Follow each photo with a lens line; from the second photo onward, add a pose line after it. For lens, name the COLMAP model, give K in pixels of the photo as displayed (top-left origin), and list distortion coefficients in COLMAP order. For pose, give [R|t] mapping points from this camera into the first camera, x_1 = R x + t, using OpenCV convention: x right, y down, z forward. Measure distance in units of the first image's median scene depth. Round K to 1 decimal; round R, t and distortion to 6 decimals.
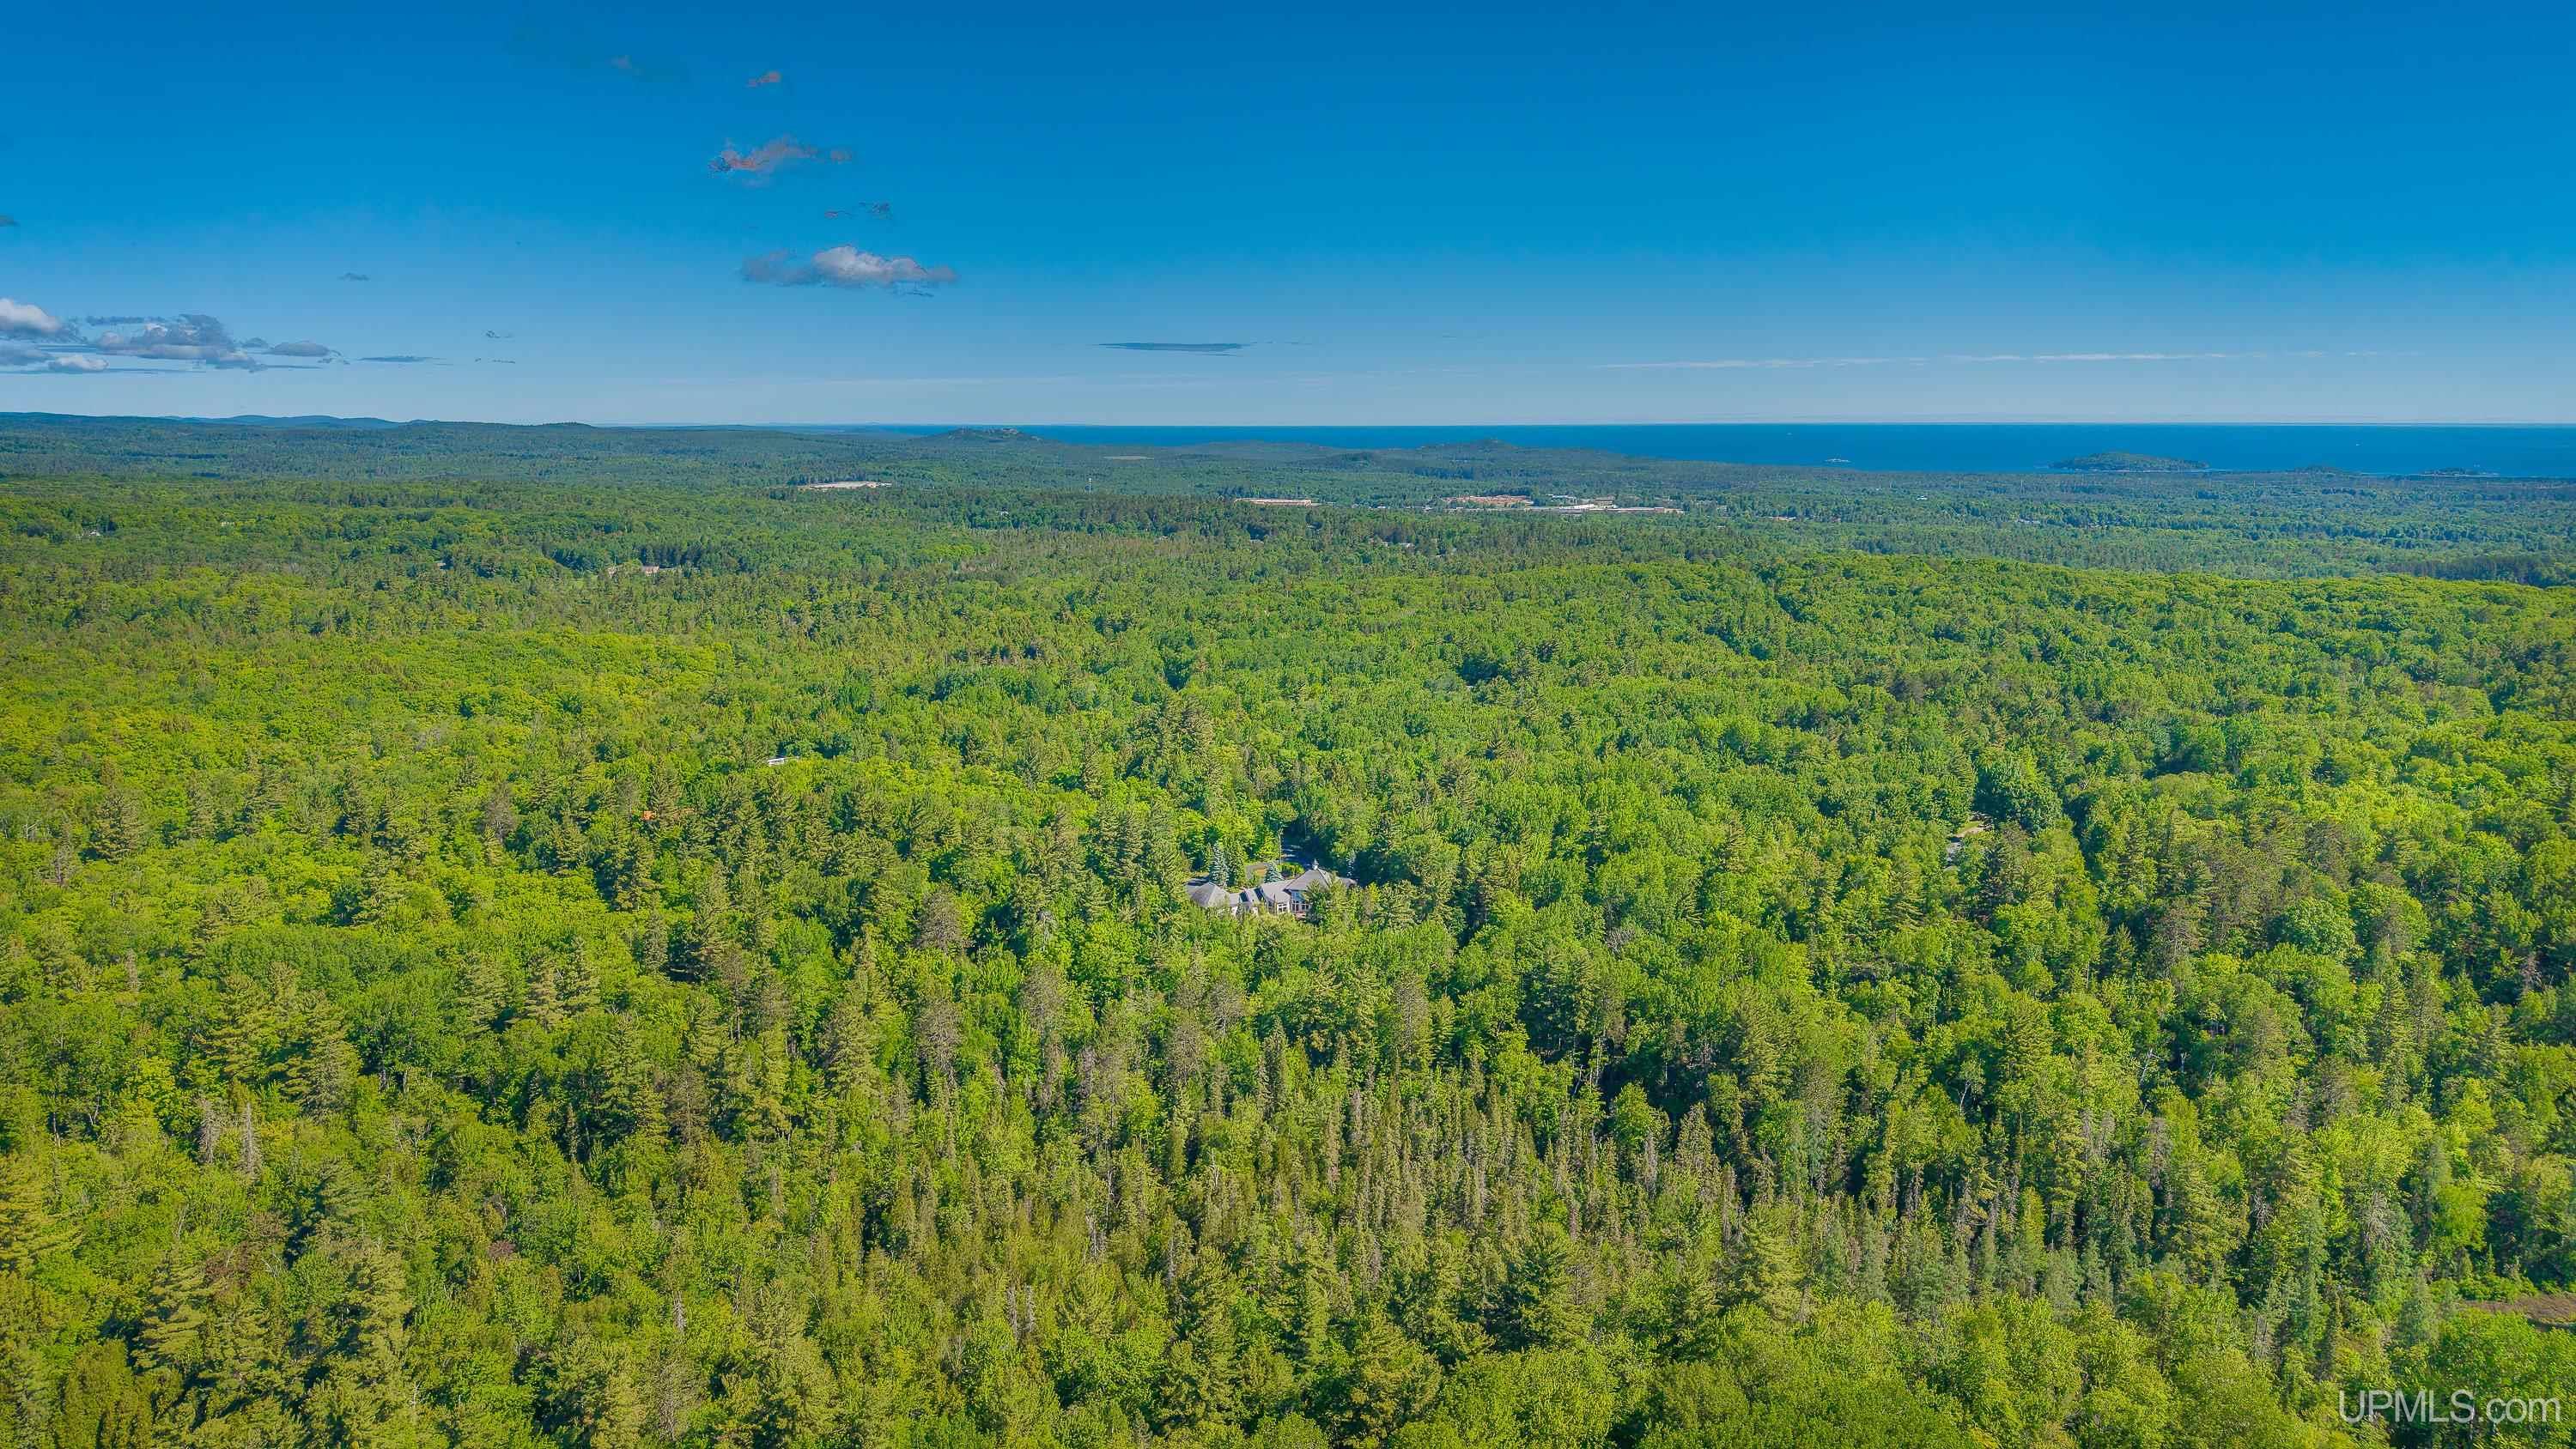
lens RADIAL K [[1785.0, 0, 1288.0], [0, 1785.0, 724.5], [0, 0, 1]] dist [0.012071, 0.002784]
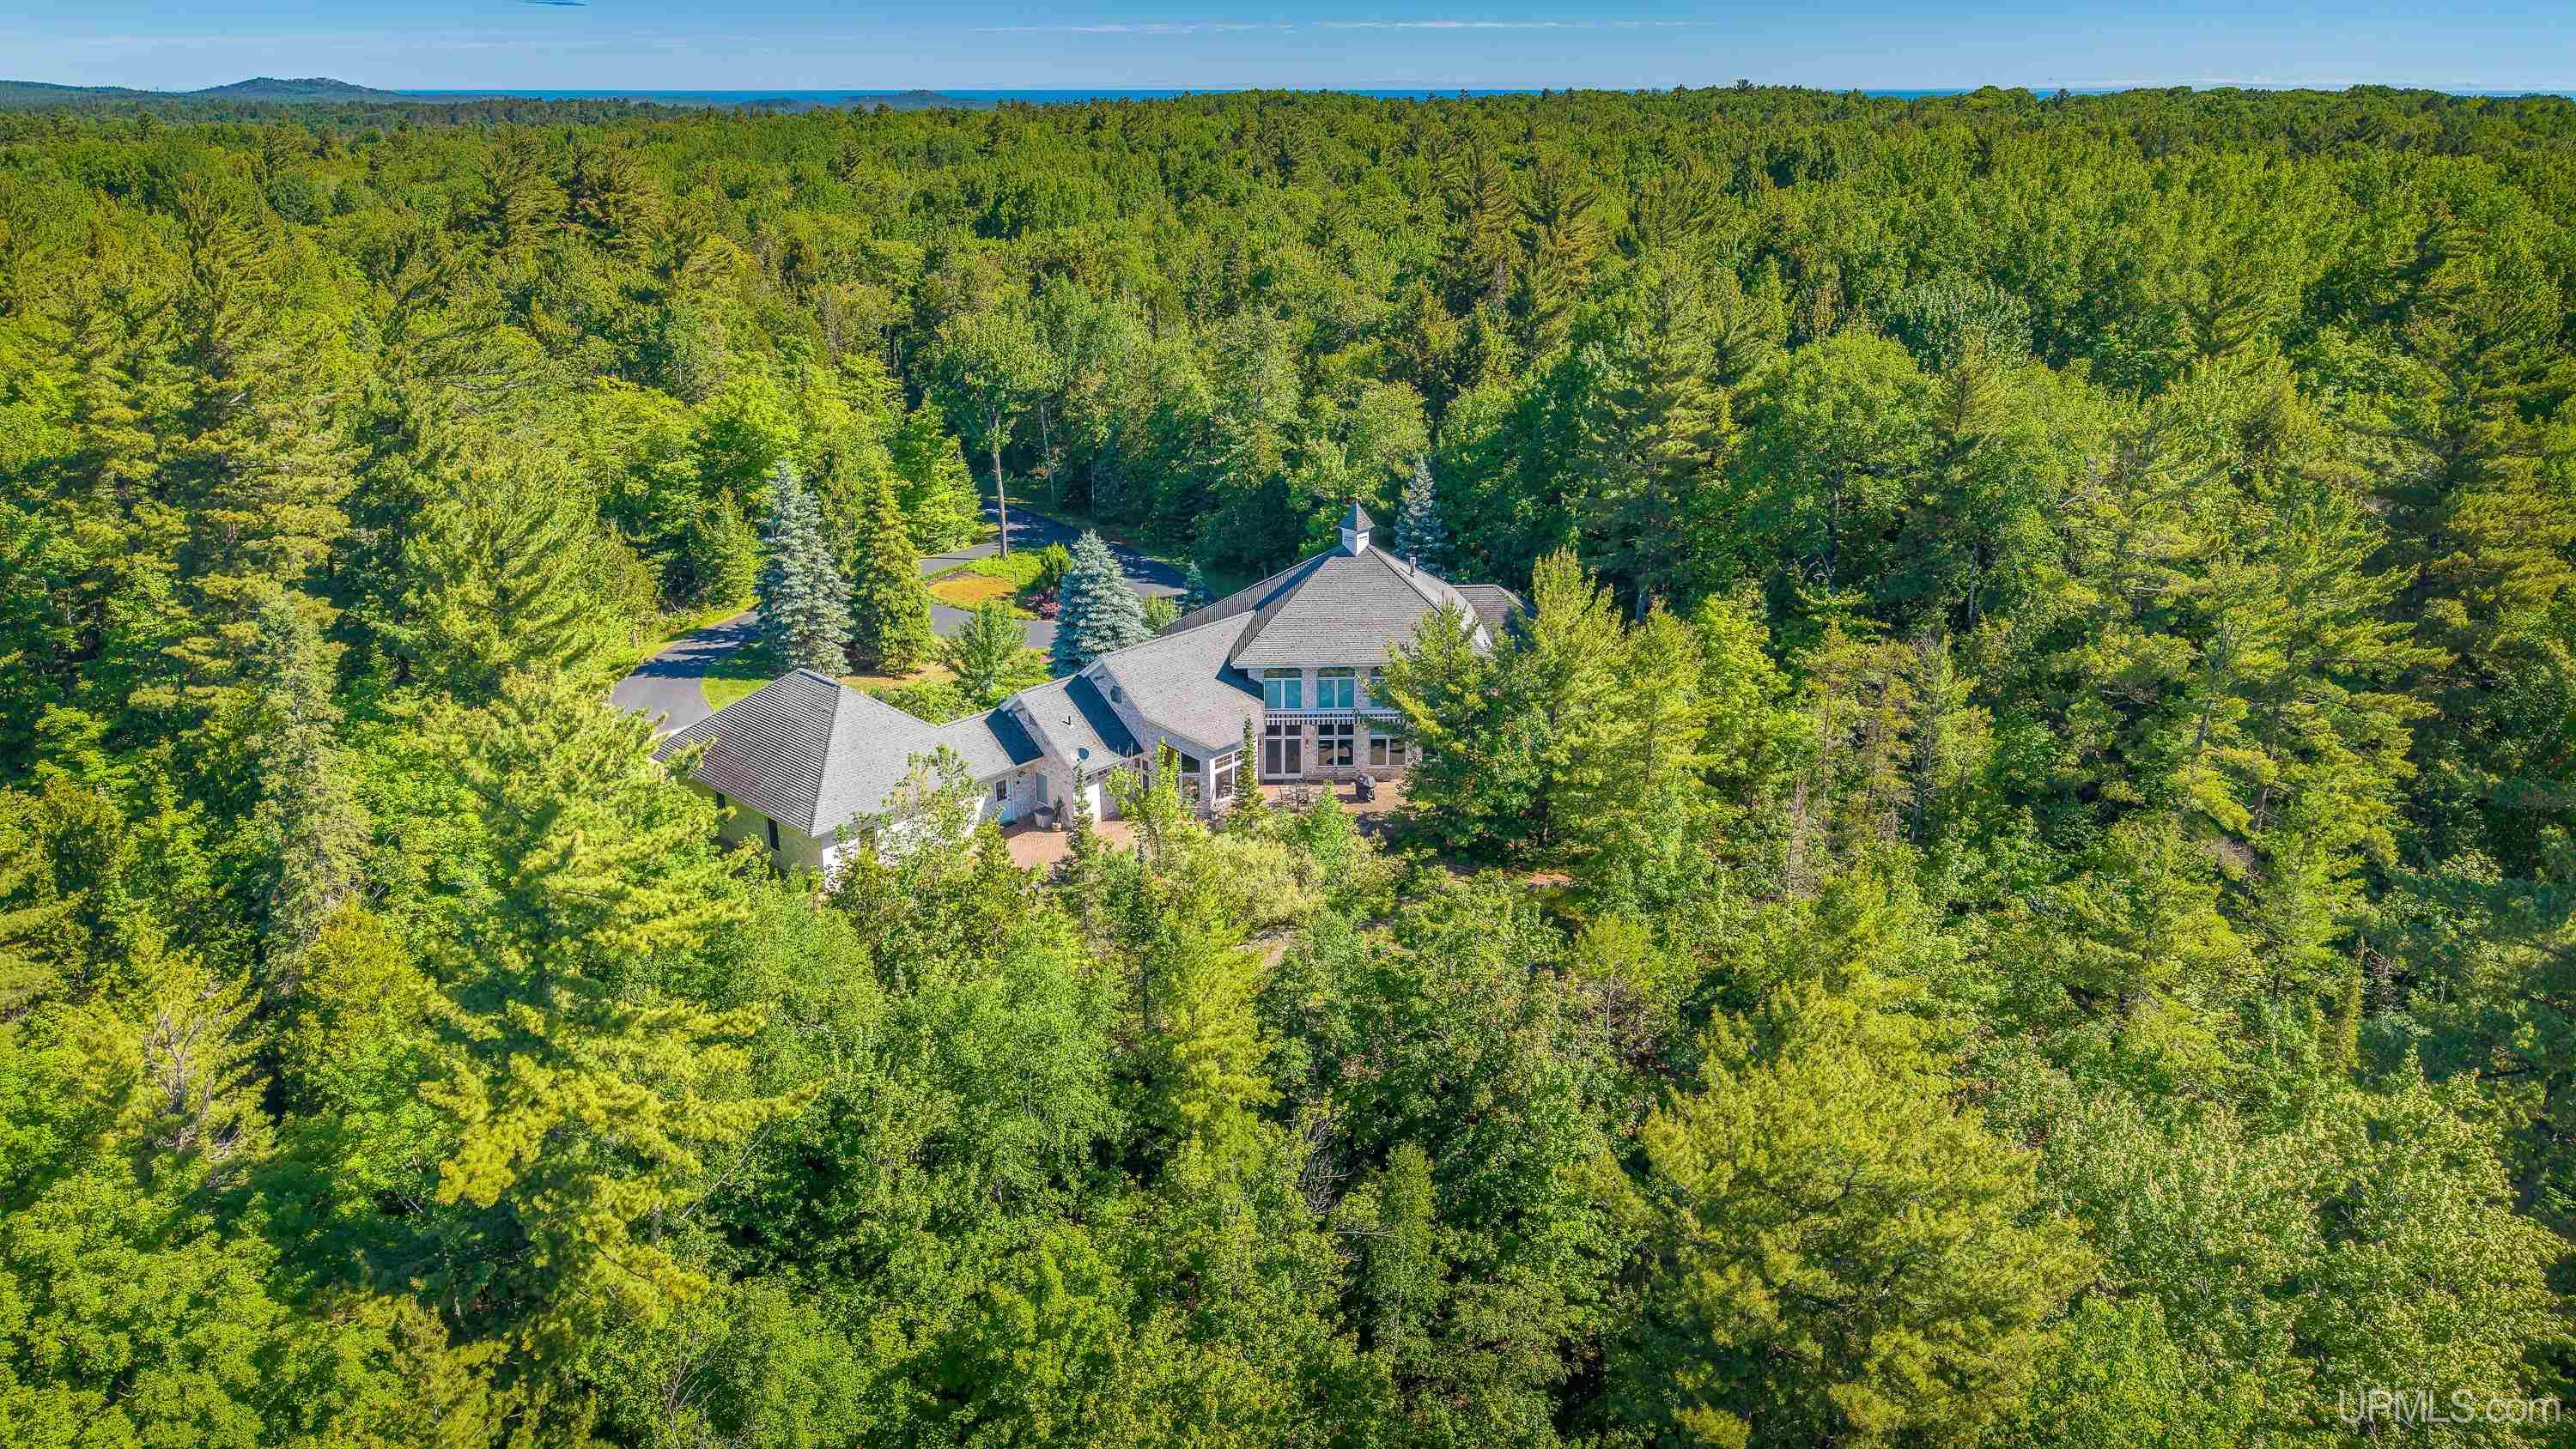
lens RADIAL K [[1785.0, 0, 1288.0], [0, 1785.0, 724.5], [0, 0, 1]] dist [0.012071, 0.002784]
pose [[0.952748, -0.107179, 0.284226, -0.043614], [0.056861, 0.982072, 0.179729, 0.058156], [-0.298393, -0.155075, 0.941761, 0.736502]]
